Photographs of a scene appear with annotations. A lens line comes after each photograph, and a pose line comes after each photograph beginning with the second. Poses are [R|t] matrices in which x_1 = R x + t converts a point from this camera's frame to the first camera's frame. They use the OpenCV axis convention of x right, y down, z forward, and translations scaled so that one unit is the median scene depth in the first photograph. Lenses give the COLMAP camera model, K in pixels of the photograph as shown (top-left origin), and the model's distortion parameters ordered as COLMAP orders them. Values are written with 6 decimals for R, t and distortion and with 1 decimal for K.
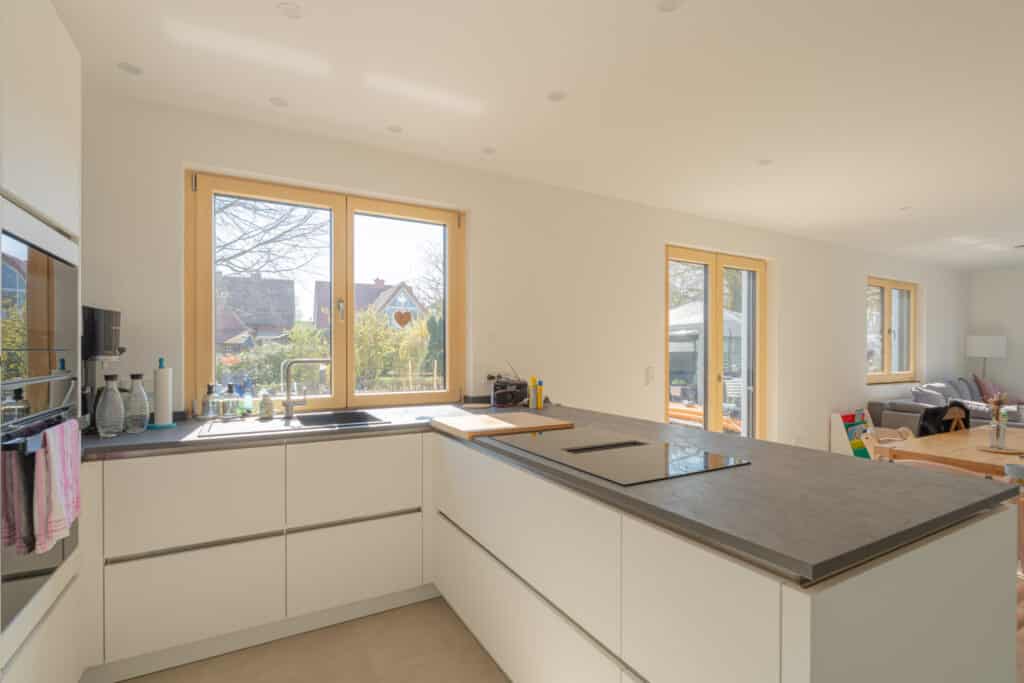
lens RADIAL K [[445.2, 0, 512.0], [0, 445.2, 341.5], [0, 0, 1]] dist [0.000405, 0.000075]
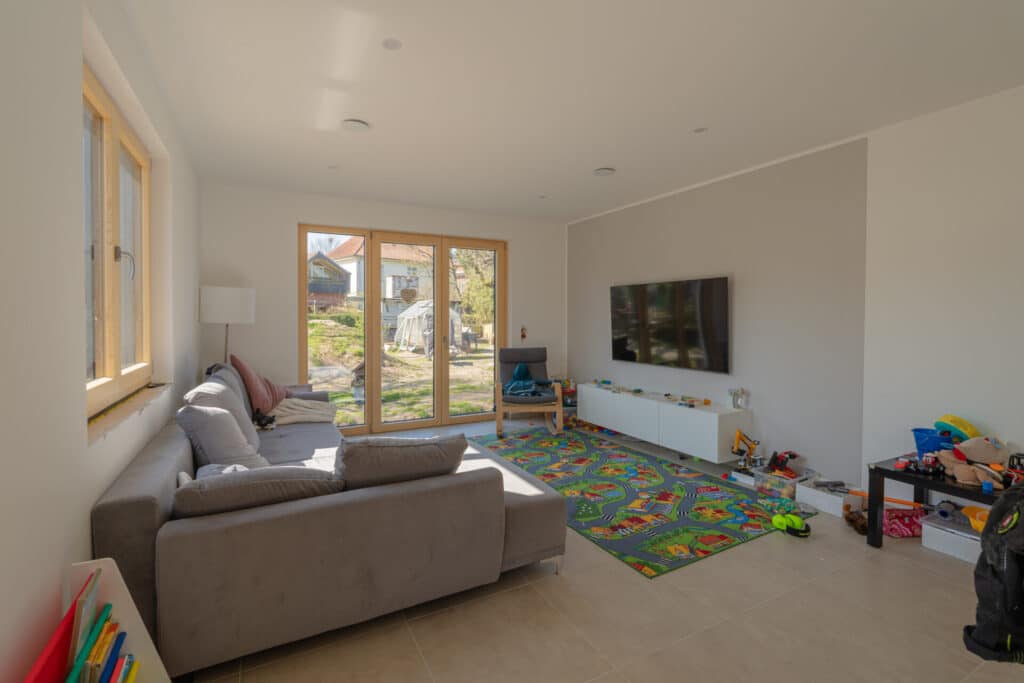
lens RADIAL K [[493.5, 0, 511.8], [0, 493.5, 323.5], [0, 0, 1]] dist [0.000421, 0.000043]
pose [[0.057029, -0.019260, 0.998187, 0.476800], [-0.015801, 0.999671, 0.020192, 0.017681], [-0.998247, -0.016924, 0.056706, 0.659781]]
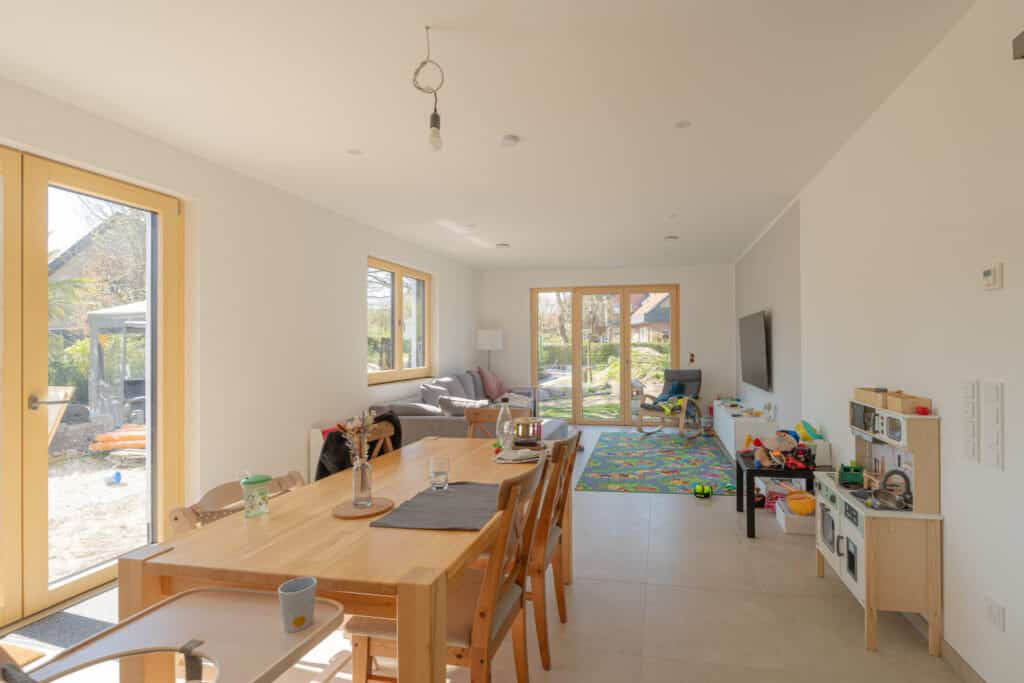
lens RADIAL K [[470.3, 0, 512.0], [0, 470.3, 341.5], [0, 0, 1]] dist [0.000200, 0.000021]
pose [[0.709064, -0.006421, 0.705115, 0.331158], [0.000593, 0.999964, 0.008511, 0.005595], [-0.705144, -0.005617, 0.709042, 0.169061]]
